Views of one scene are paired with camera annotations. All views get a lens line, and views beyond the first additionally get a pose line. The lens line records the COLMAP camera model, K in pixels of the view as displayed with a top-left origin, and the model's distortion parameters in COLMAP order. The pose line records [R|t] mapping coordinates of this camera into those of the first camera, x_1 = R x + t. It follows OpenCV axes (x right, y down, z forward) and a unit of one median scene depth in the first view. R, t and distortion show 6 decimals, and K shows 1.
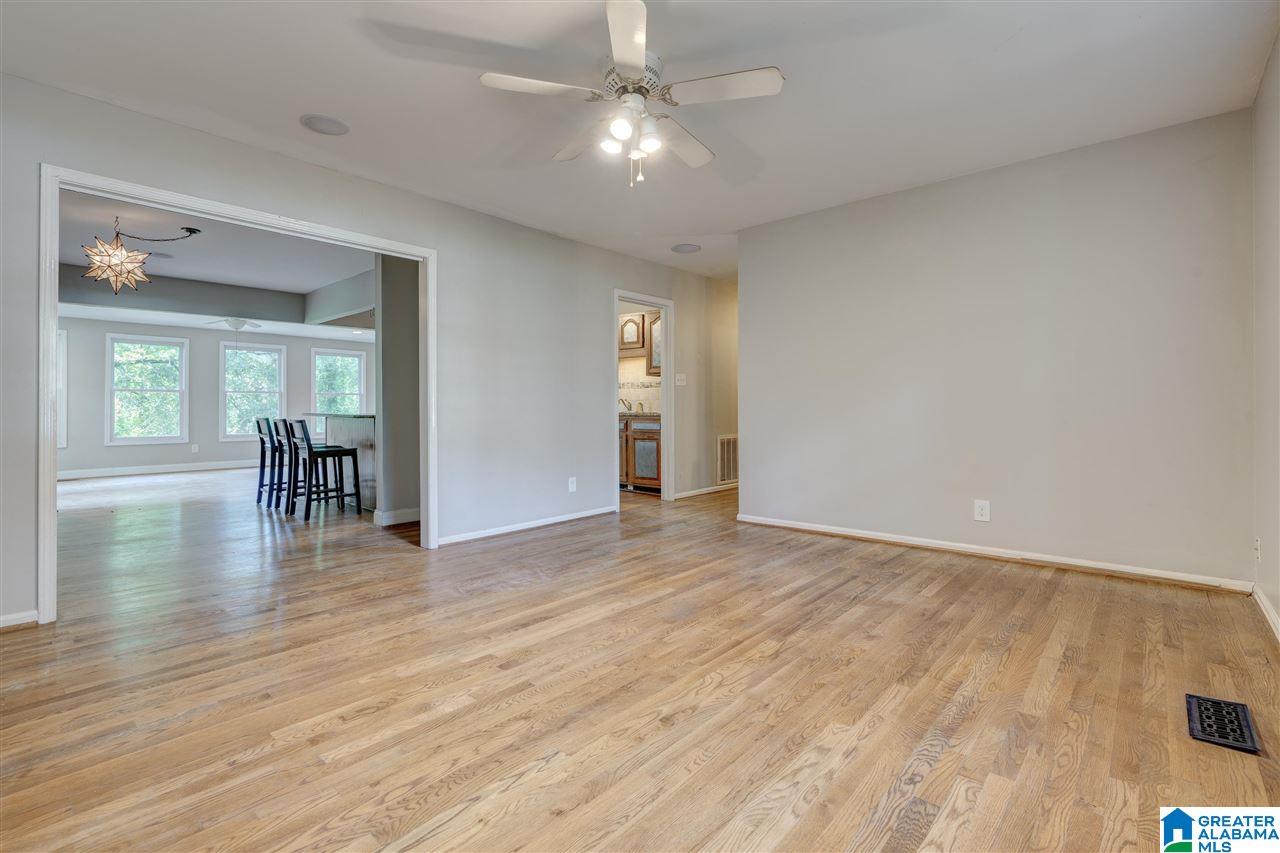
lens RADIAL K [[584.3, 0, 636.5], [0, 584.3, 405.1], [0, 0, 1]] dist [-0.003993, 0.000144]
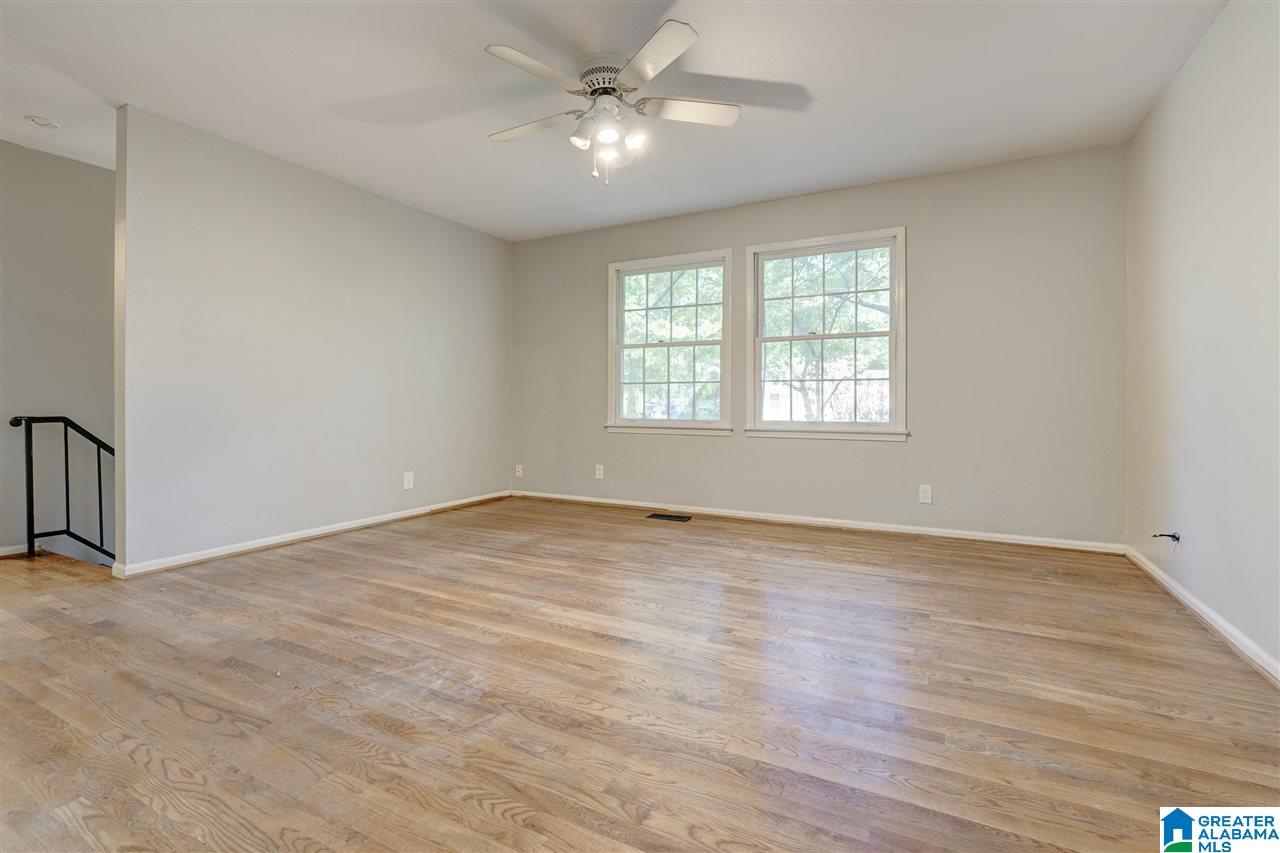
lens RADIAL K [[584.3, 0, 636.5], [0, 584.3, 405.1], [0, 0, 1]] dist [-0.003993, 0.000144]
pose [[-0.236505, 0.003503, 0.971624, -1.022908], [-0.012310, 0.999902, -0.006601, 0.029653], [-0.971552, -0.013522, -0.236439, 1.171357]]
